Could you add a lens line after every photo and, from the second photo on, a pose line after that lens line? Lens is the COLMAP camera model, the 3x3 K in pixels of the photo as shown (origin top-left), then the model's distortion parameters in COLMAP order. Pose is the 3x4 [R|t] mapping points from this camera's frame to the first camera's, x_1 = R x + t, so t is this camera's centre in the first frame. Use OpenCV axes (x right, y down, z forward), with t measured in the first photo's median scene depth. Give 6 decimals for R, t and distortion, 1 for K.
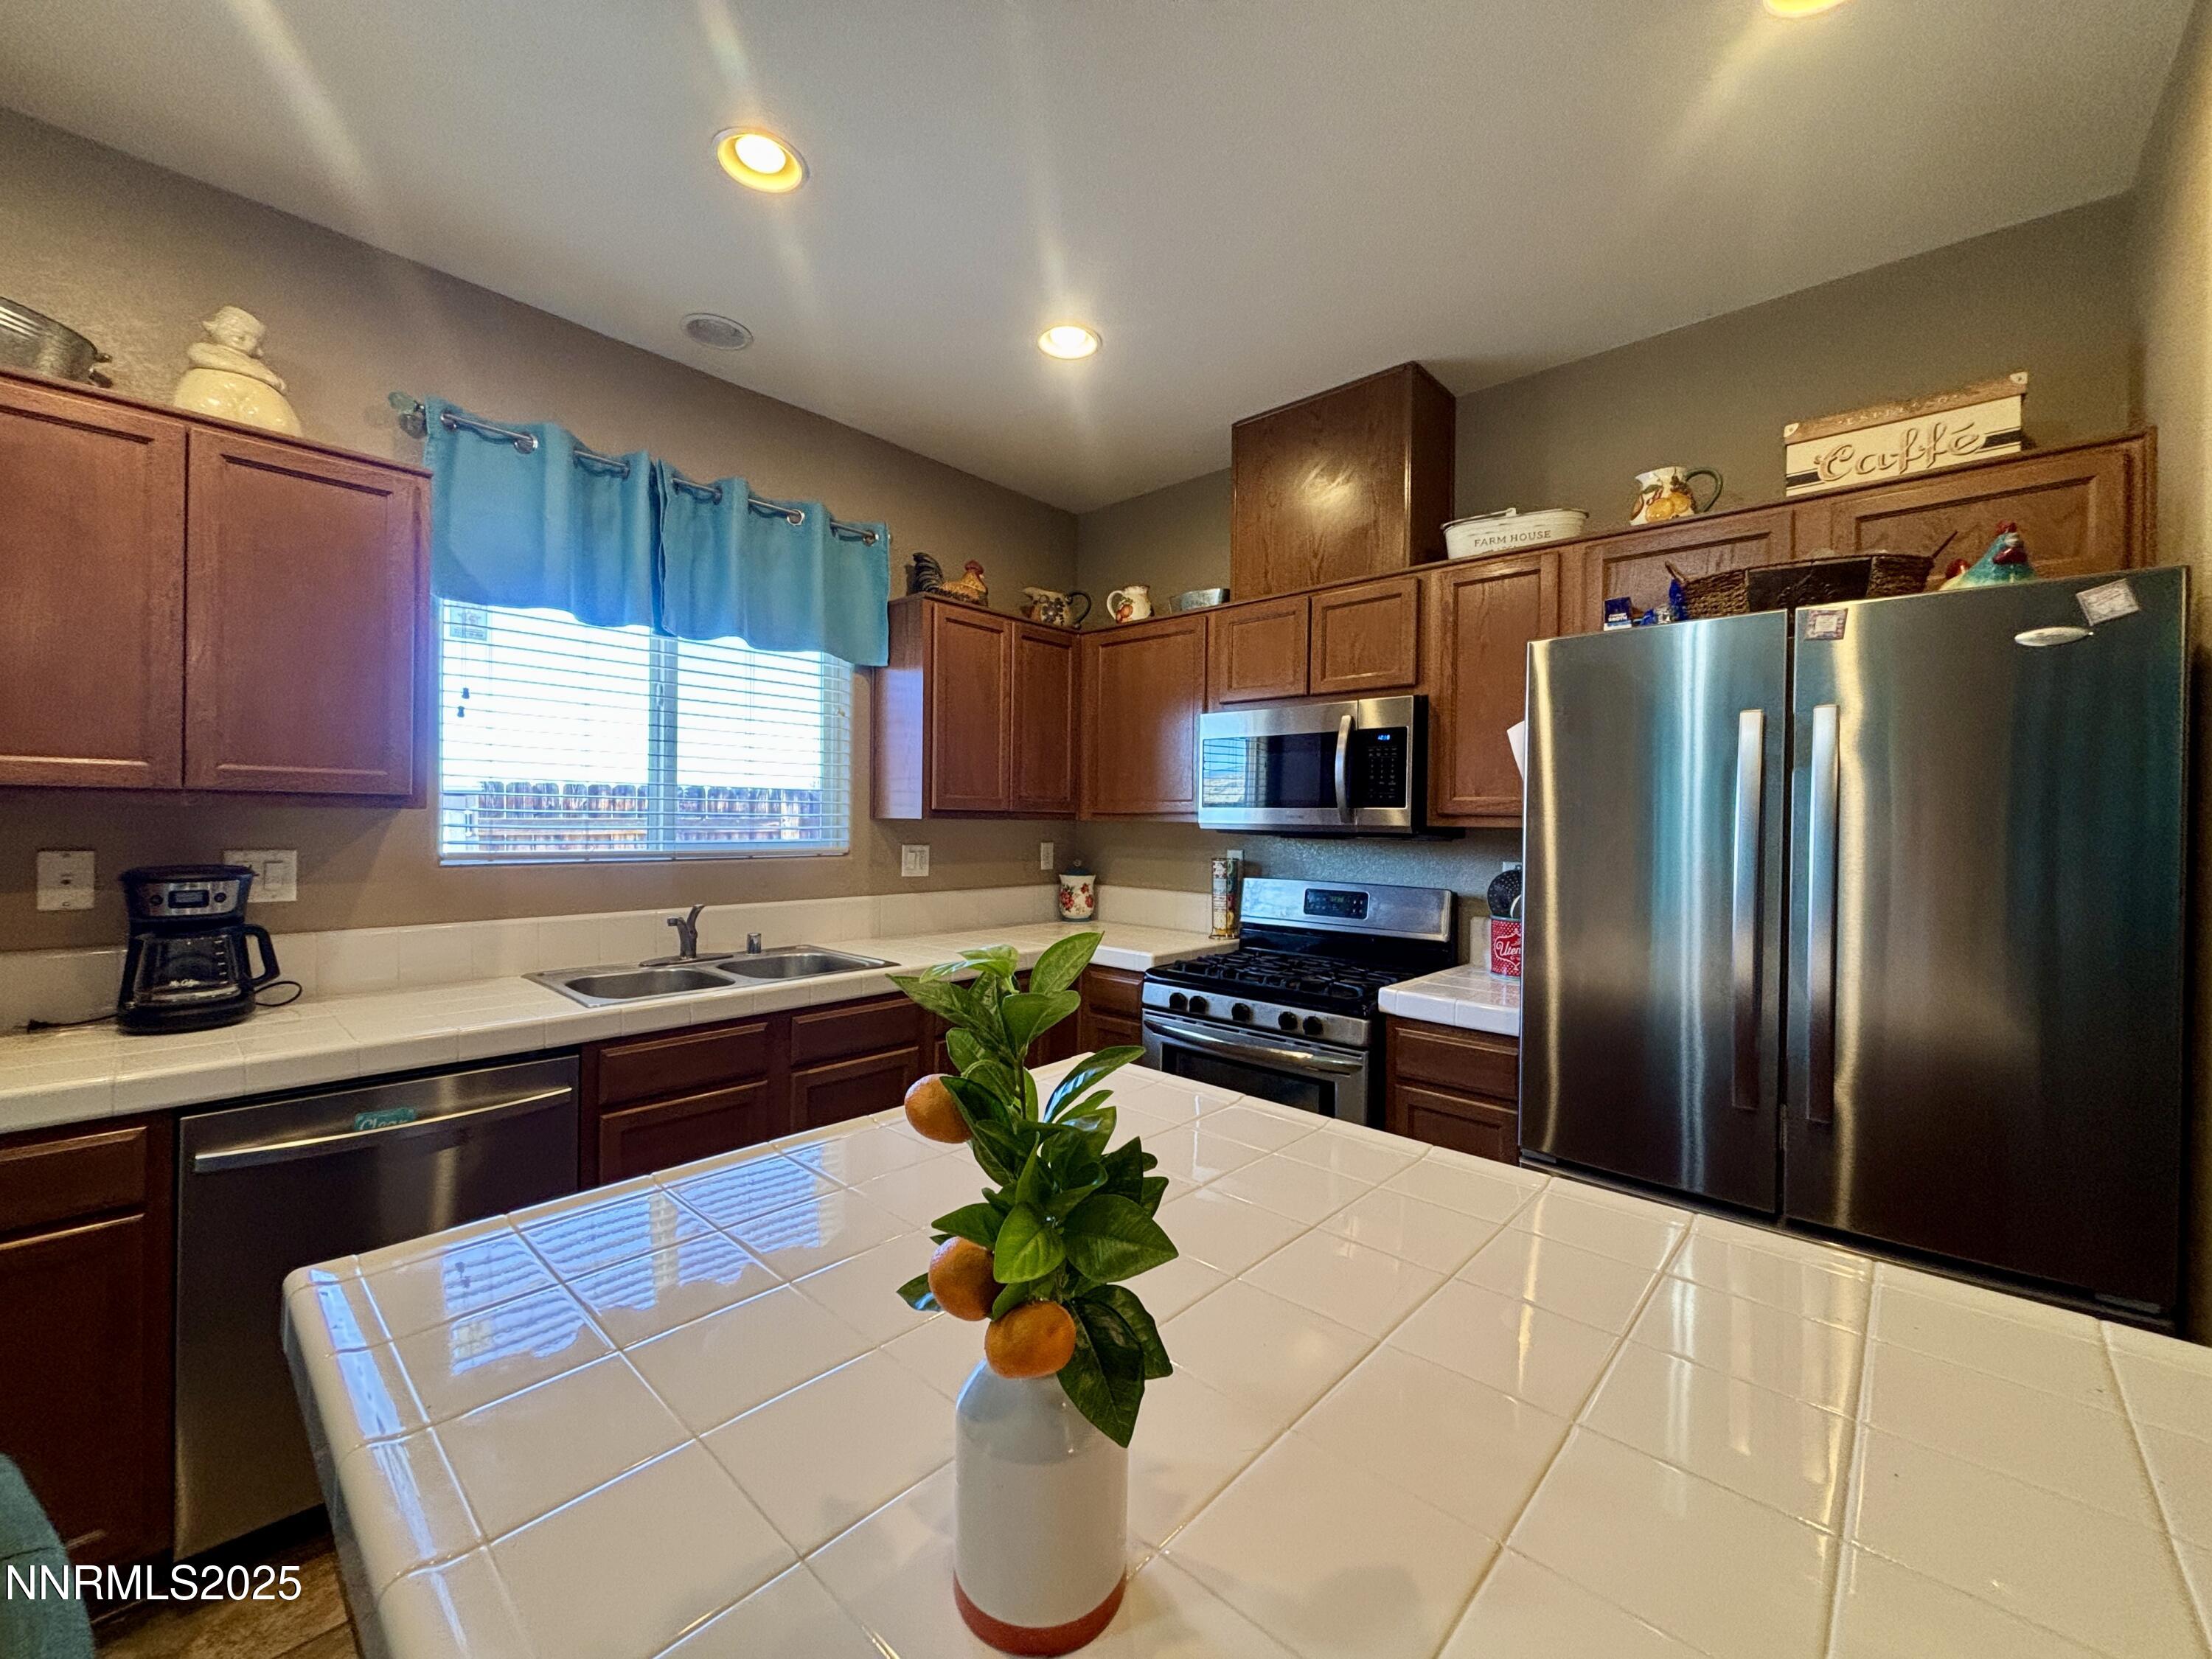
lens RADIAL K [[882.0, 0, 1102.1], [0, 882.0, 823.9], [0, 0, 1]] dist [-0.000344, 0.000932]
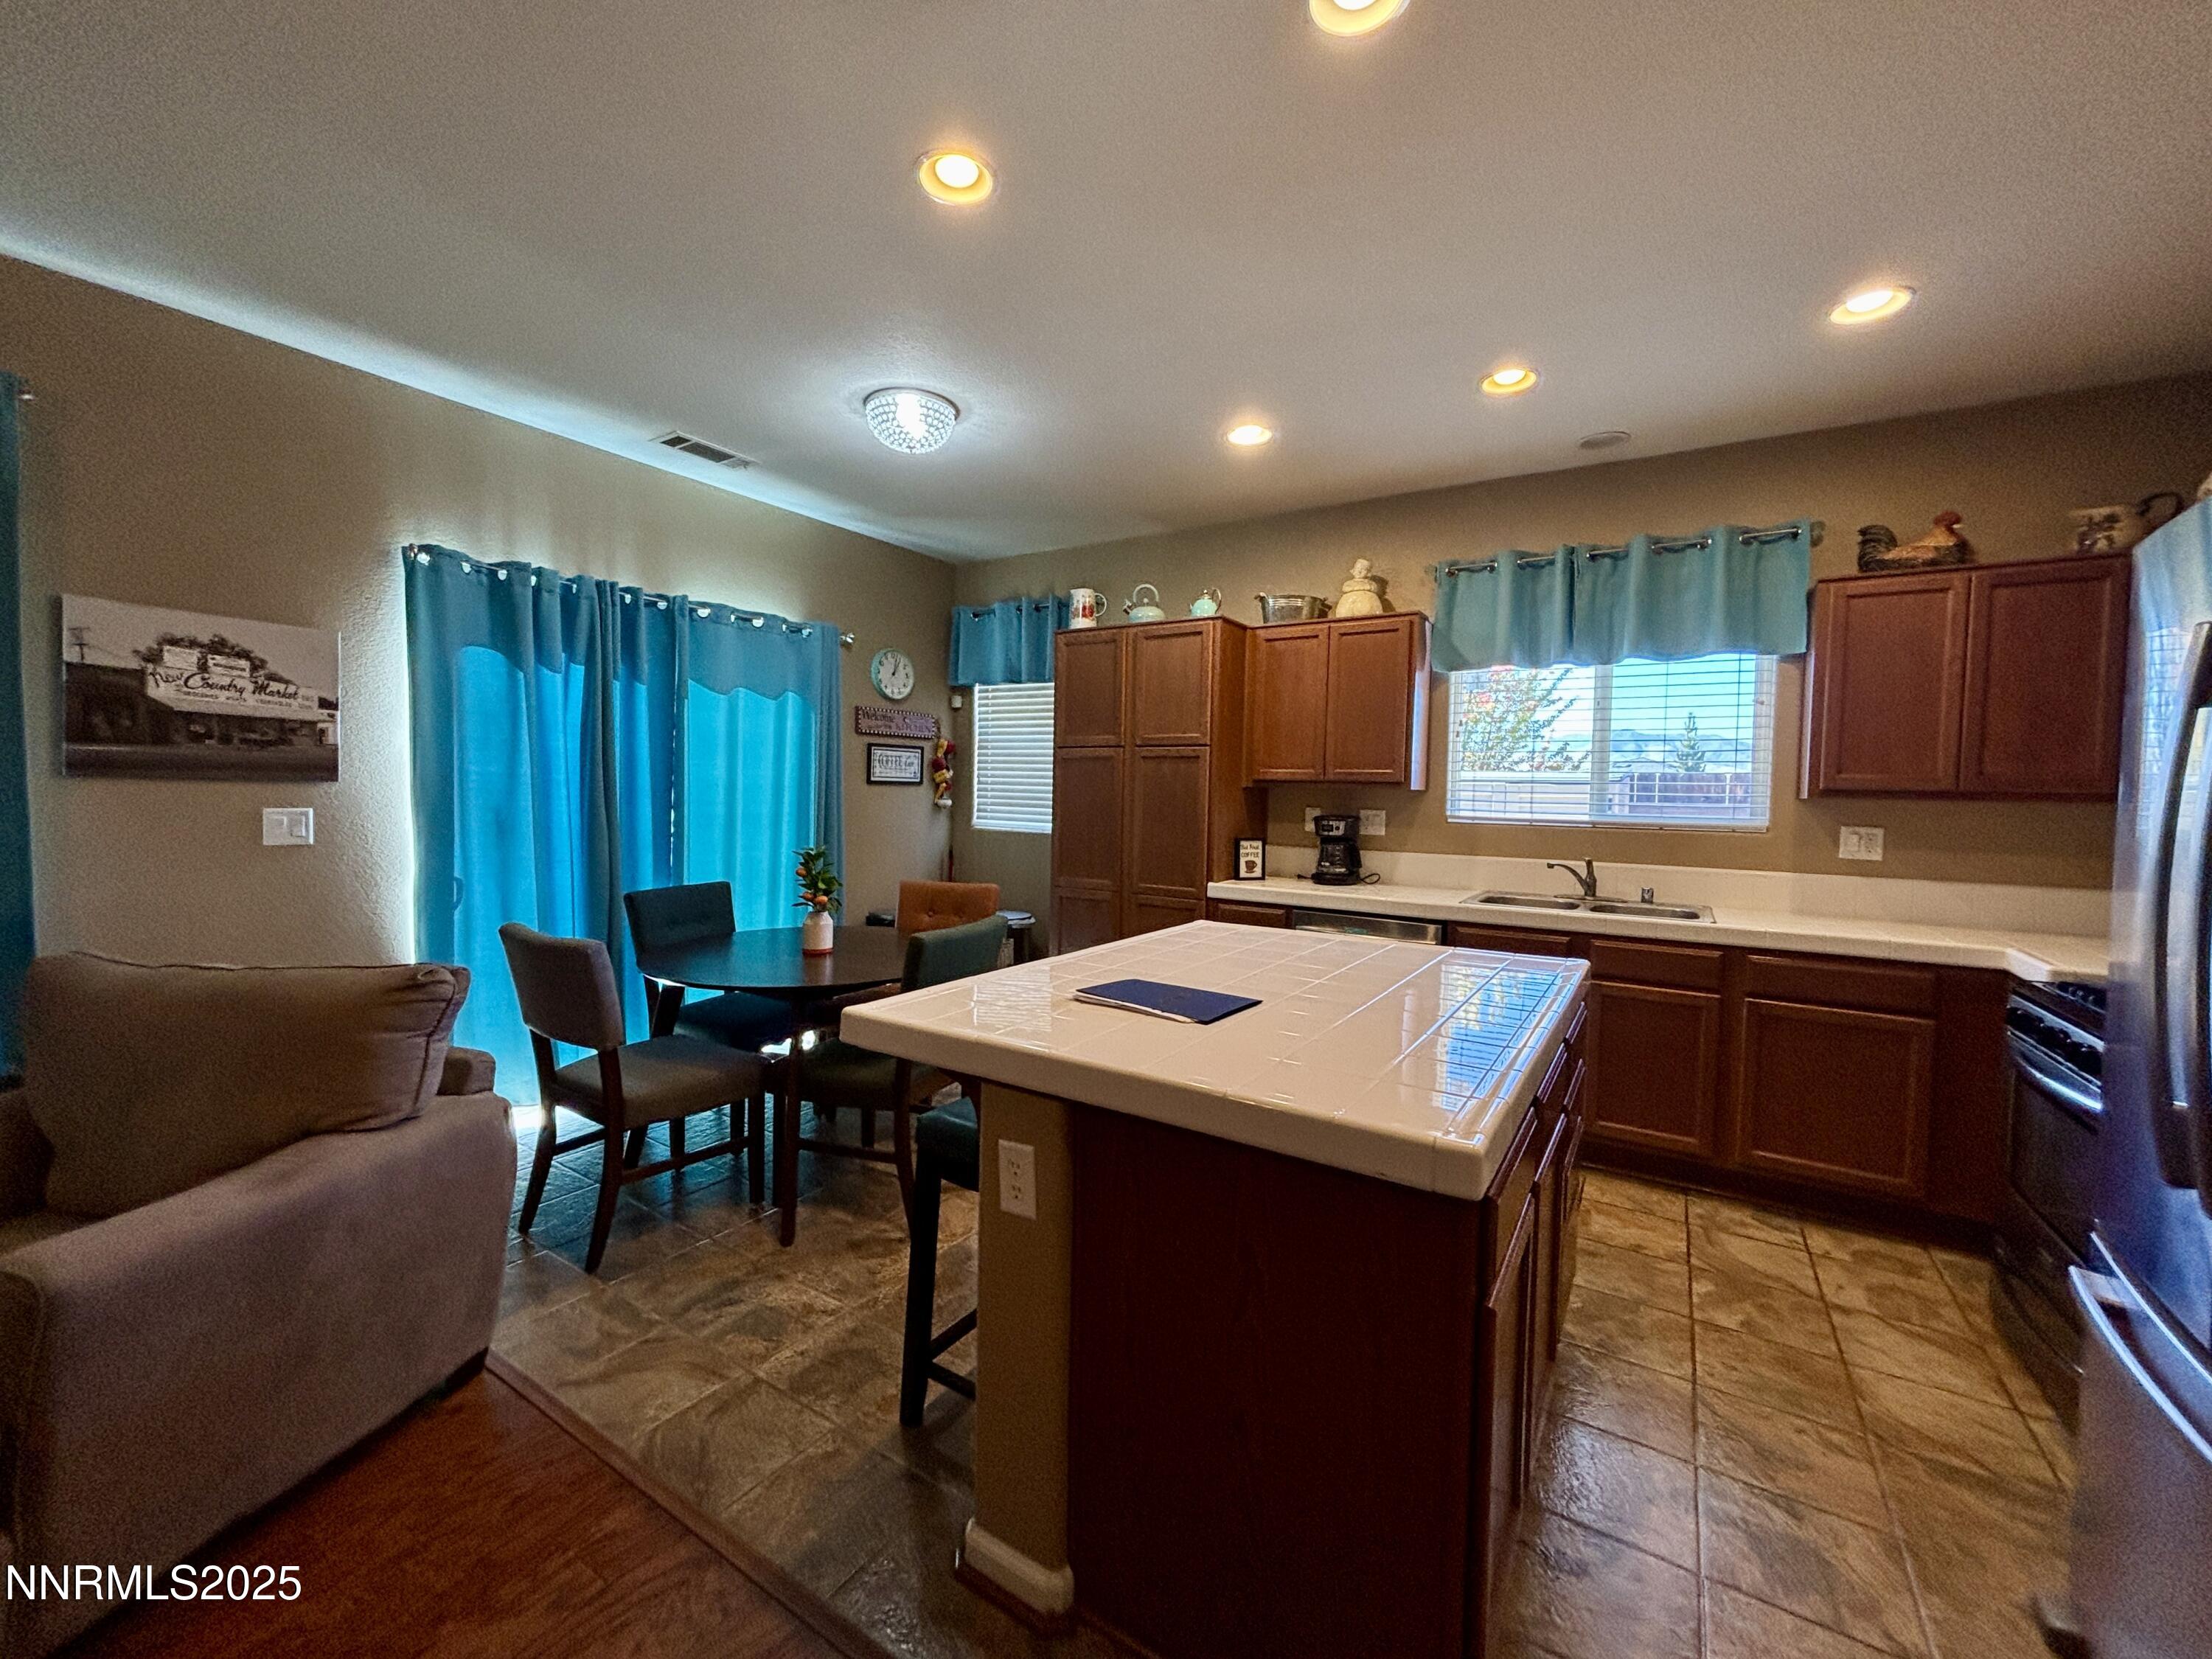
lens RADIAL K [[882.0, 0, 1102.1], [0, 882.0, 823.9], [0, 0, 1]] dist [-0.000344, 0.000932]
pose [[0.165867, 0.029133, -0.985718, 0.754897], [-0.023114, 0.999404, 0.025648, 0.018798], [0.985877, 0.018529, 0.166441, 0.016912]]
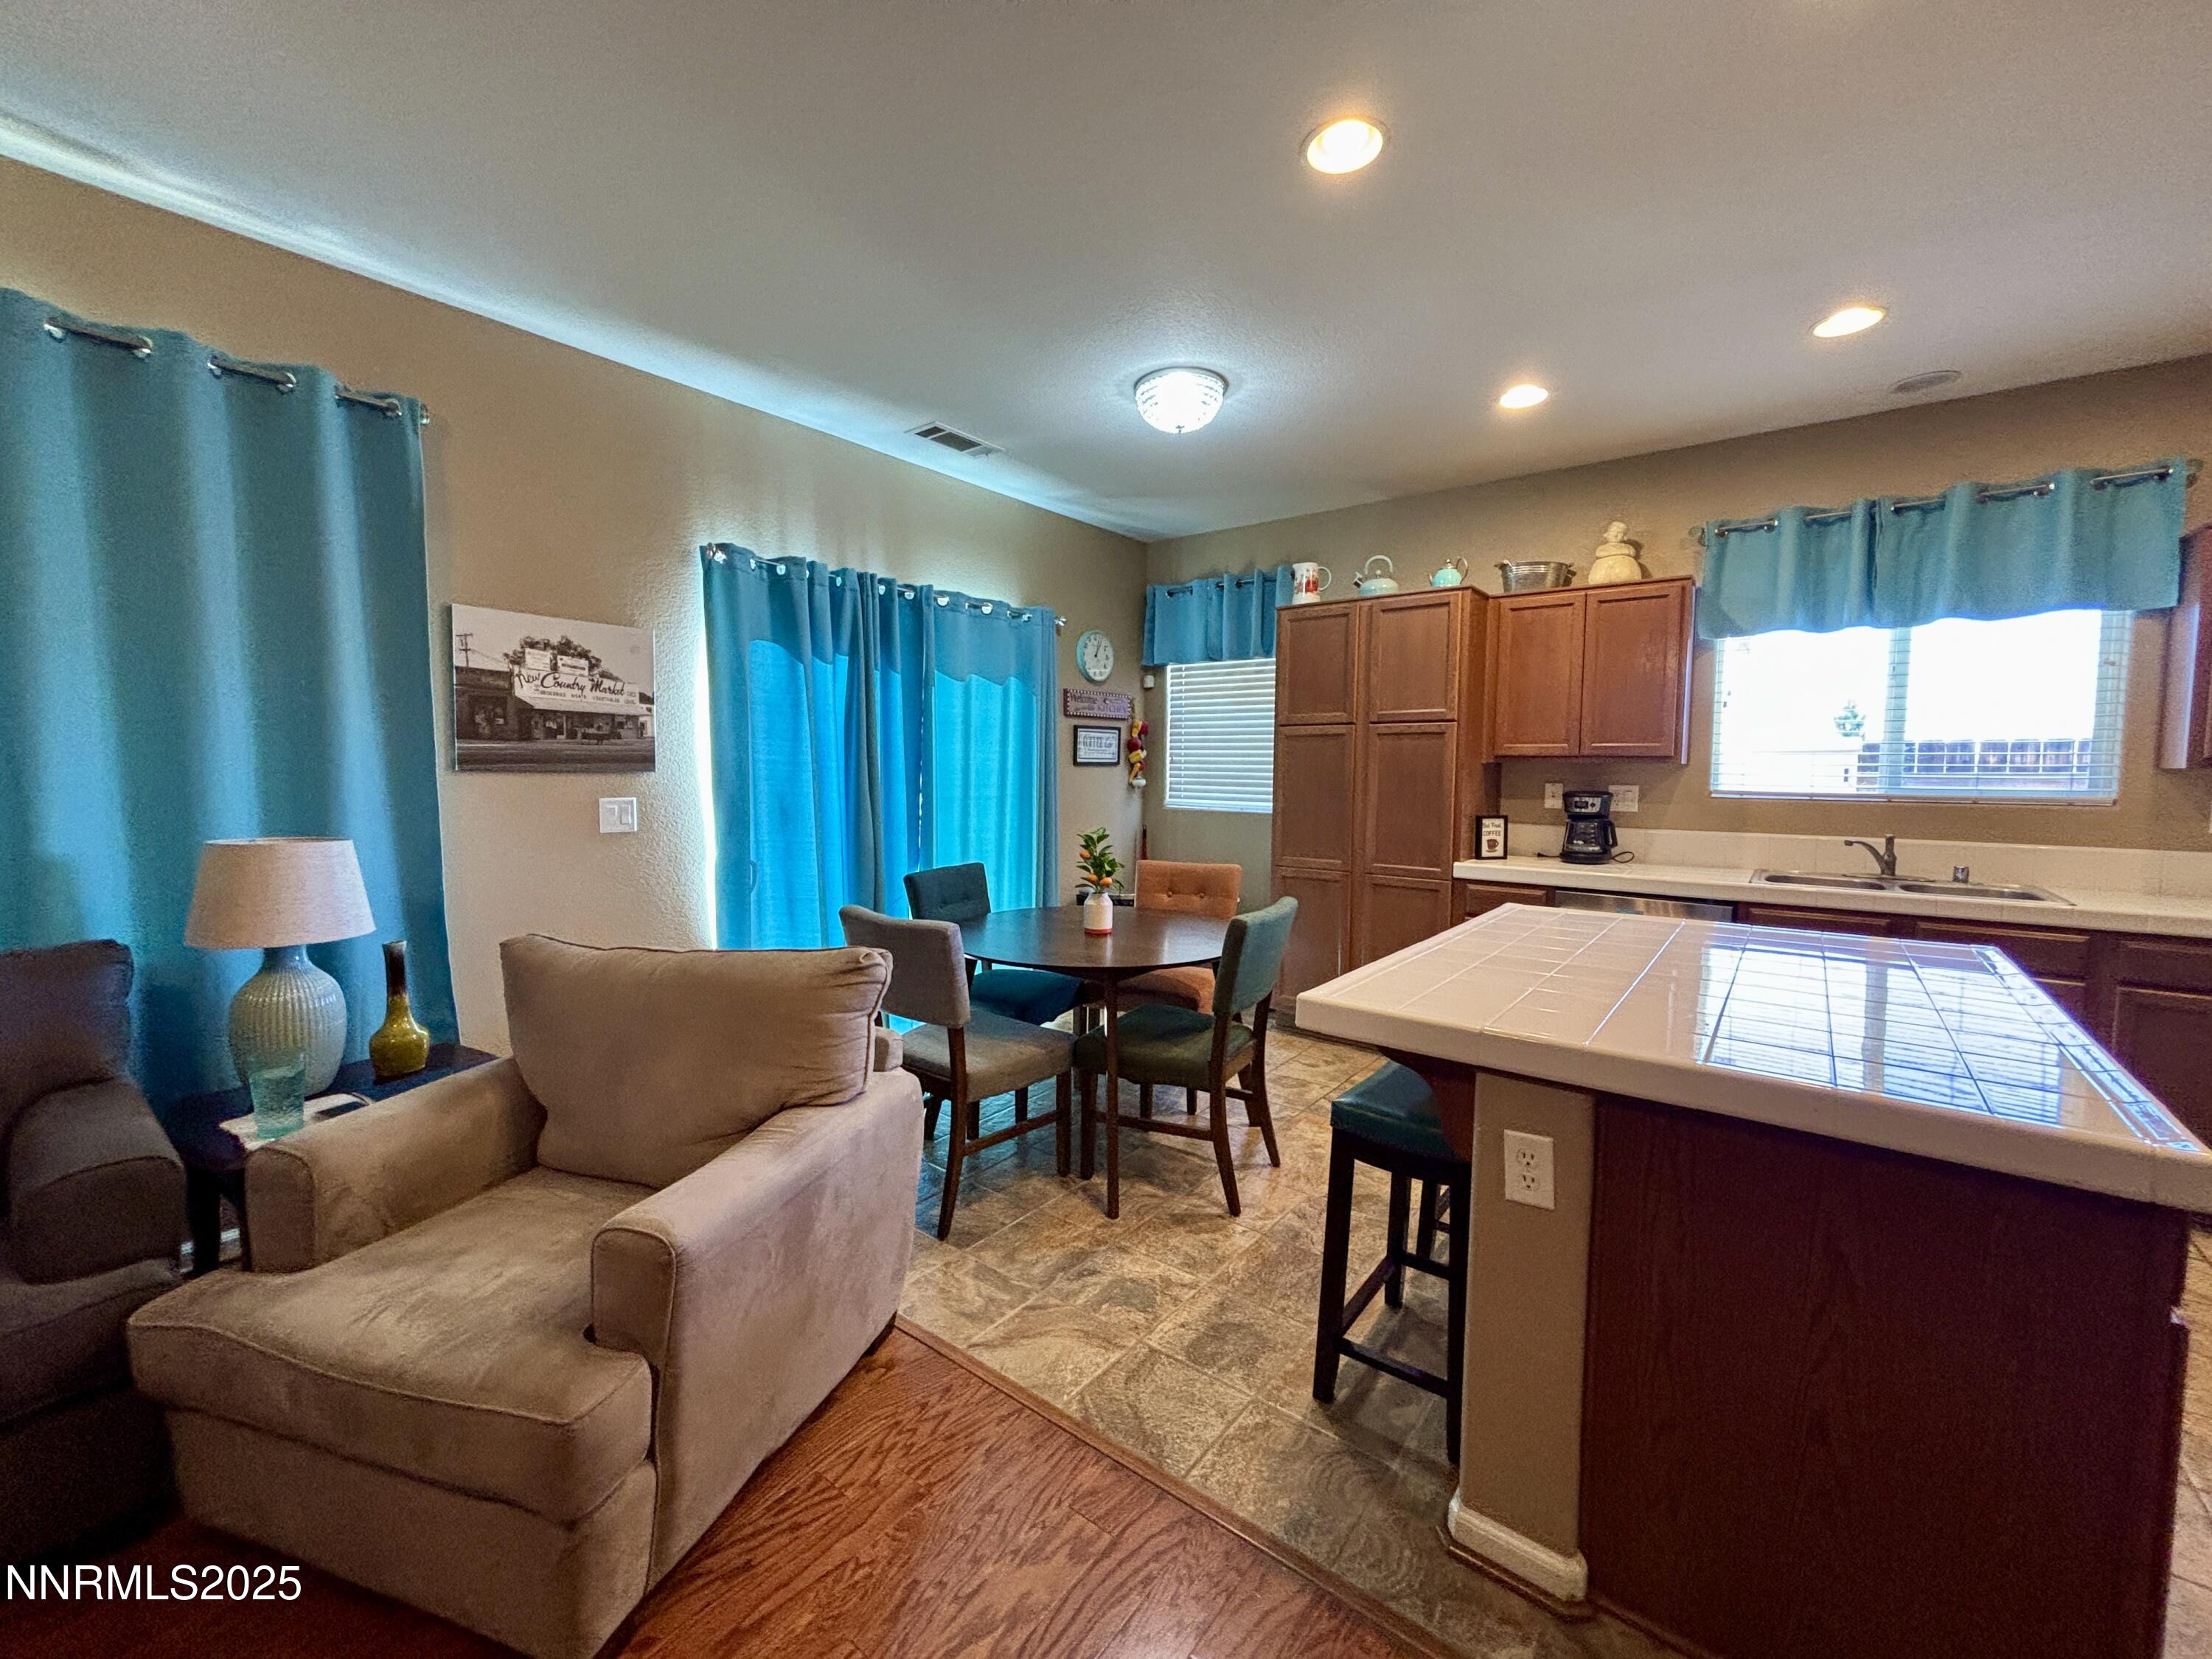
lens RADIAL K [[882.0, 0, 1102.1], [0, 882.0, 823.9], [0, 0, 1]] dist [-0.000344, 0.000932]
pose [[0.076374, 0.055211, -0.995549, 0.721561], [-0.009703, 0.998460, 0.054628, 0.015205], [0.997032, 0.005487, 0.076792, -0.250150]]
